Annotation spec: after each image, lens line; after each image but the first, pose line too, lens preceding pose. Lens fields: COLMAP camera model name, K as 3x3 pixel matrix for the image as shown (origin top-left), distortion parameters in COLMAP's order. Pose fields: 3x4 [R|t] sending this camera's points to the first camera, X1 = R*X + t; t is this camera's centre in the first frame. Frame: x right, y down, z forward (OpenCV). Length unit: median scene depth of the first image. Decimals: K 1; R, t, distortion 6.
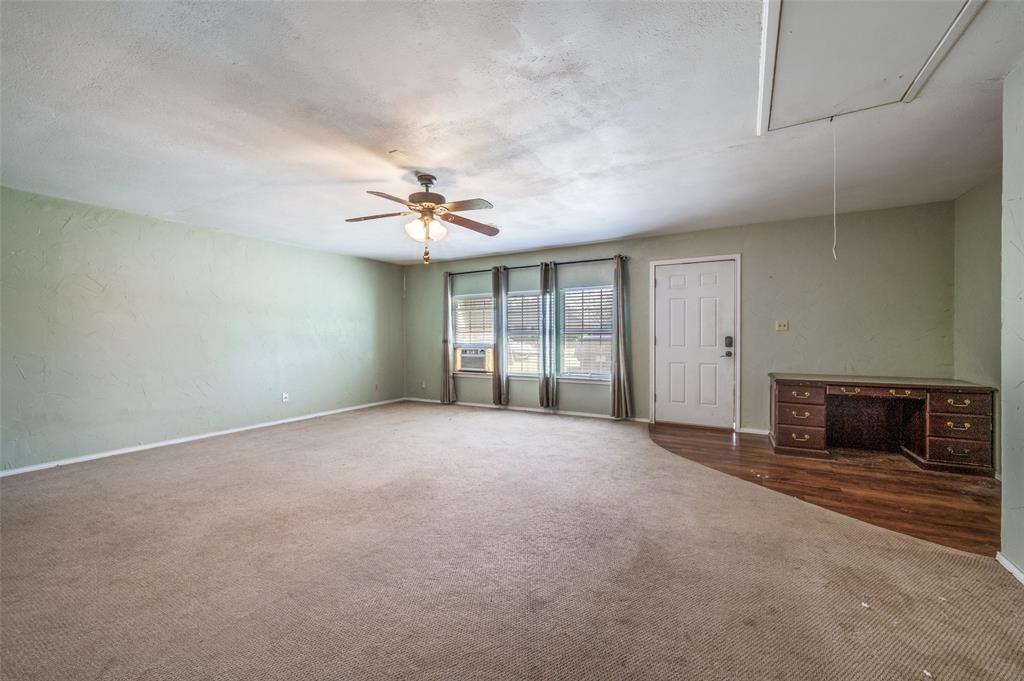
lens RADIAL K [[407.3, 0, 516.0], [0, 407.3, 337.5], [0, 0, 1]] dist [-0.003044, -0.000241]
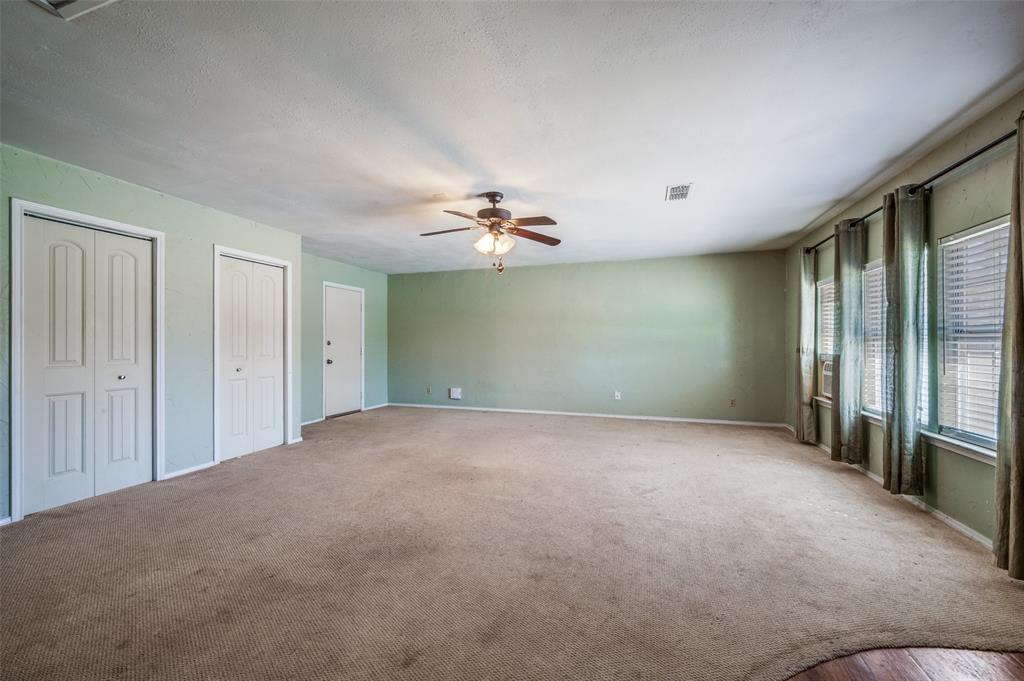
lens RADIAL K [[407.3, 0, 515.6], [0, 407.3, 342.0], [0, 0, 1]] dist [-0.003044, -0.000241]
pose [[0.209363, 0.005665, -0.977822, 0.736079], [-0.005128, 0.999976, 0.004695, -0.009942], [0.977825, 0.004031, 0.209387, 0.732257]]
